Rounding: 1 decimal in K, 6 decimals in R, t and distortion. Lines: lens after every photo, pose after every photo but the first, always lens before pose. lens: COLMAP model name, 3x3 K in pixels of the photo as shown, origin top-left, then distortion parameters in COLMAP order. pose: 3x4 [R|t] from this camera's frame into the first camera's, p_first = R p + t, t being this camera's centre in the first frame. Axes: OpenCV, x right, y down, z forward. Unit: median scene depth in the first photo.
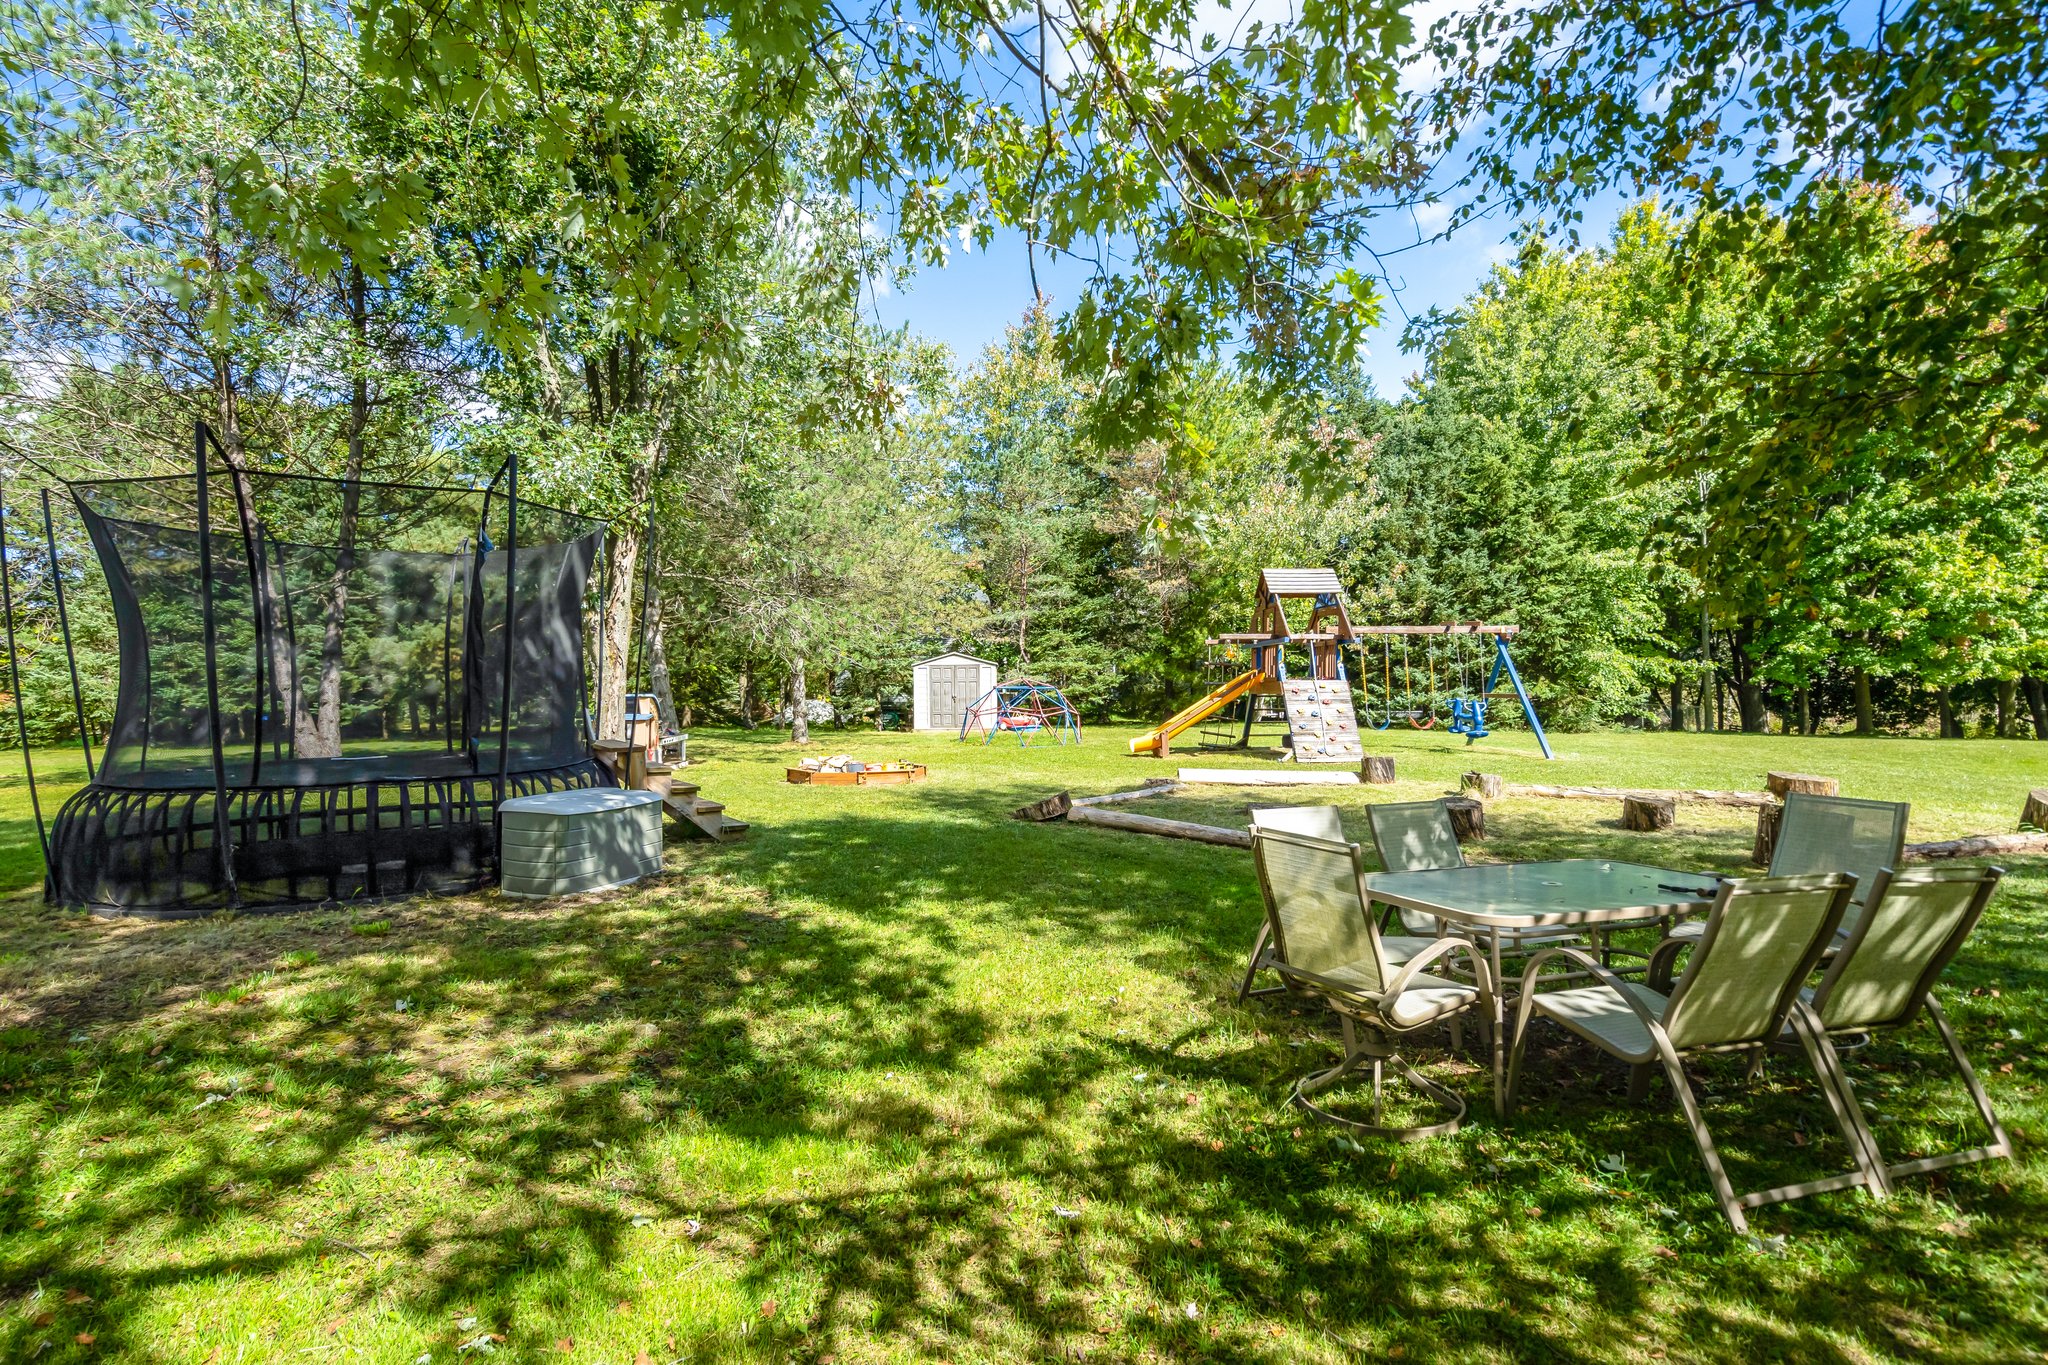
lens RADIAL K [[958.6, 0, 1024.5], [0, 958.6, 685.5], [0, 0, 1]] dist [0.000185, 0.001131]
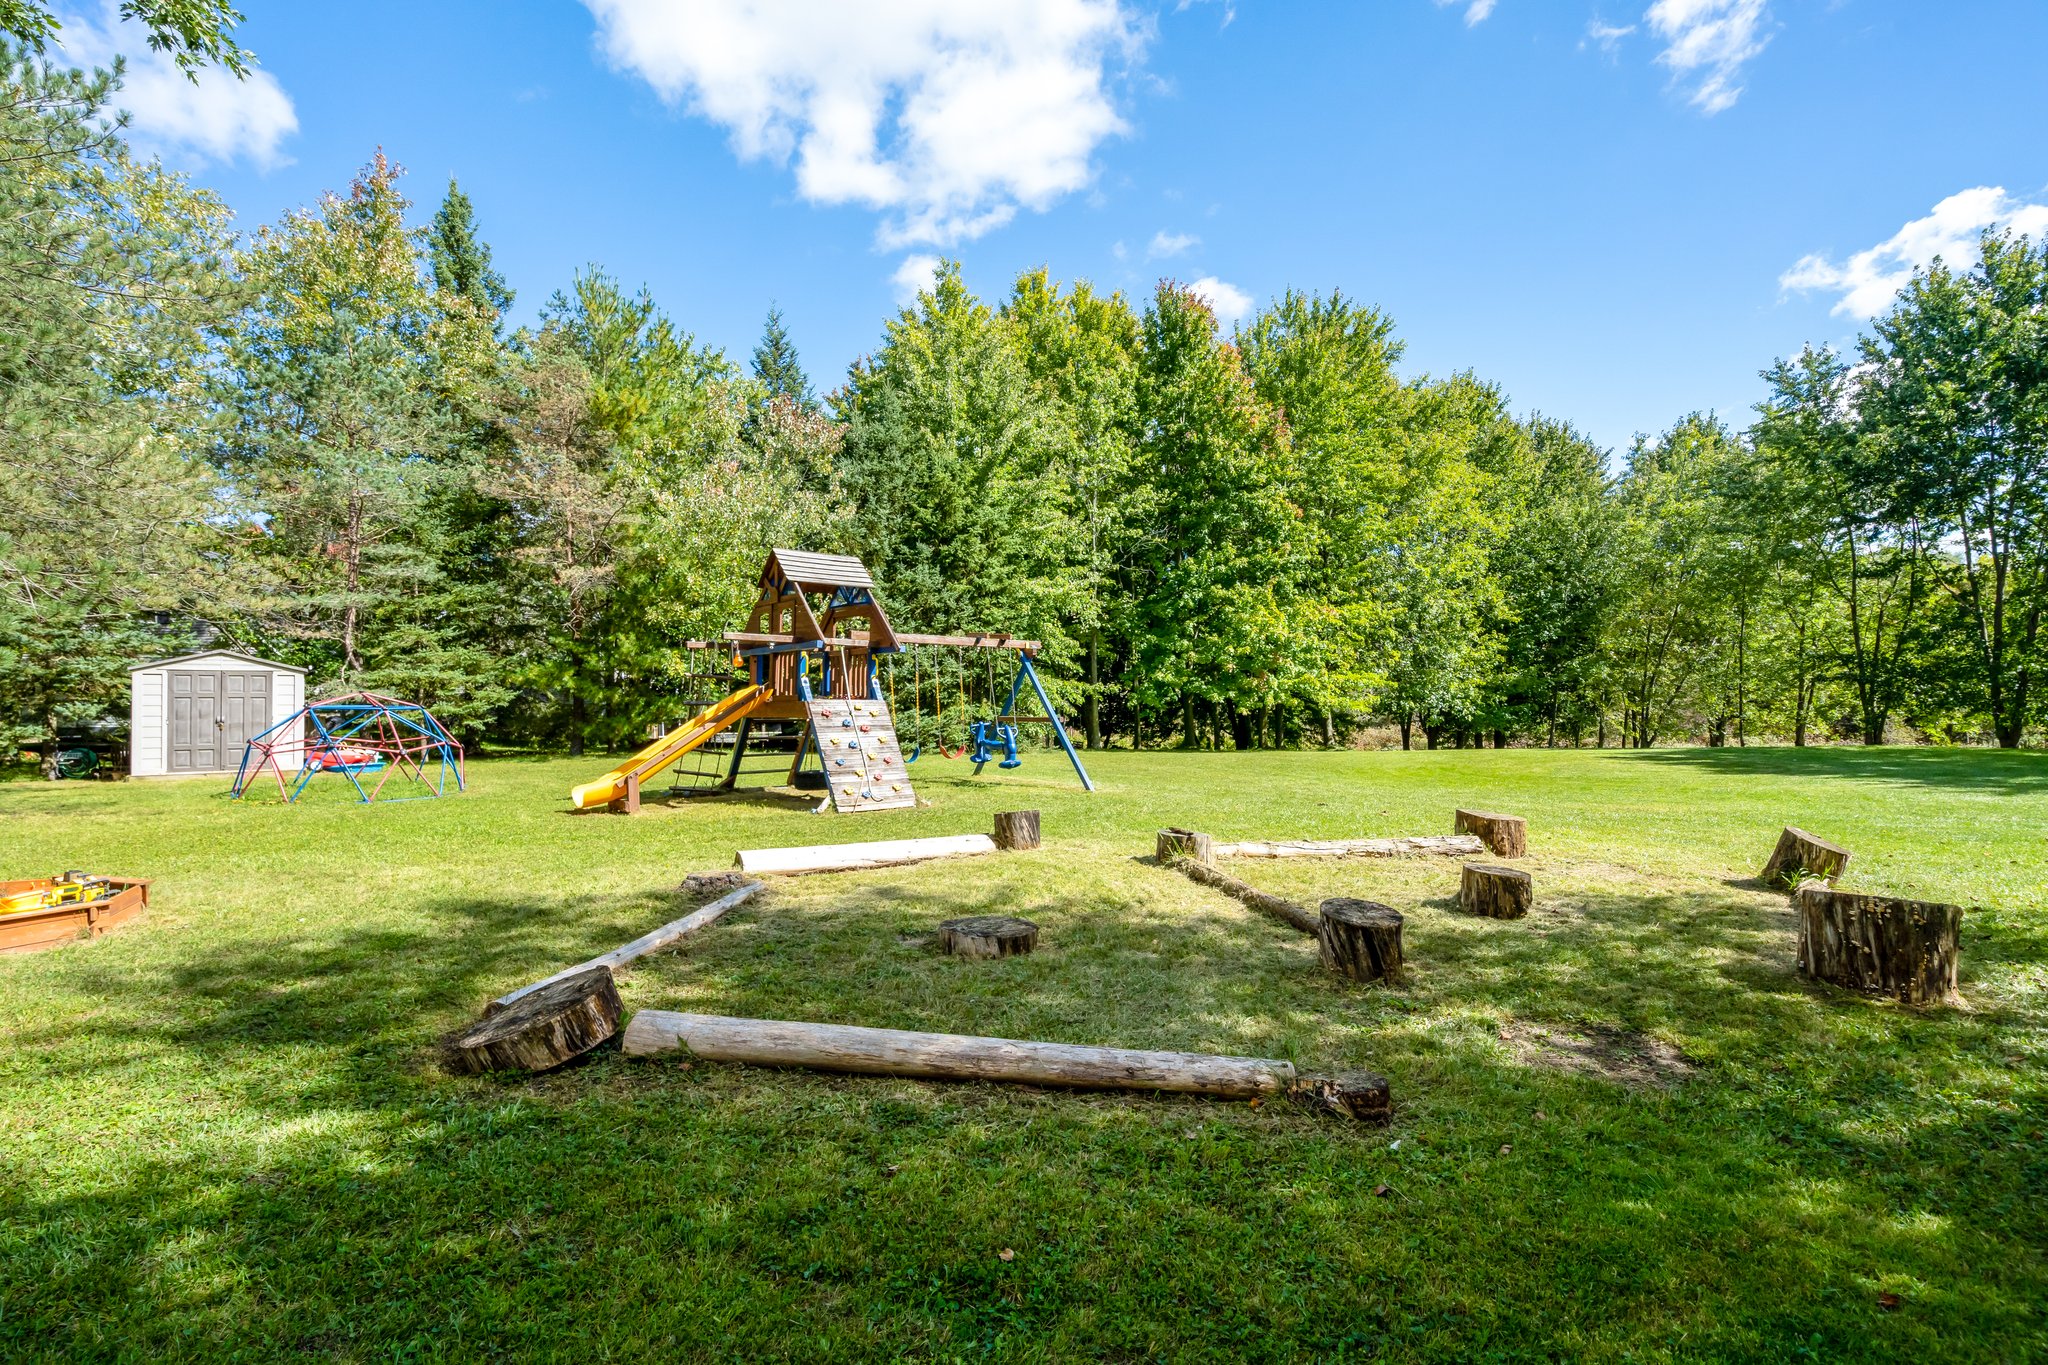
lens RADIAL K [[958.6, 0, 1022.4], [0, 958.6, 684.2], [0, 0, 1]] dist [0.000185, 0.001131]
pose [[0.808786, 0.019174, 0.587791, -0.016138], [-0.005875, 0.999682, -0.024526, 0.000018], [-0.588074, 0.016383, 0.808641, 0.170879]]
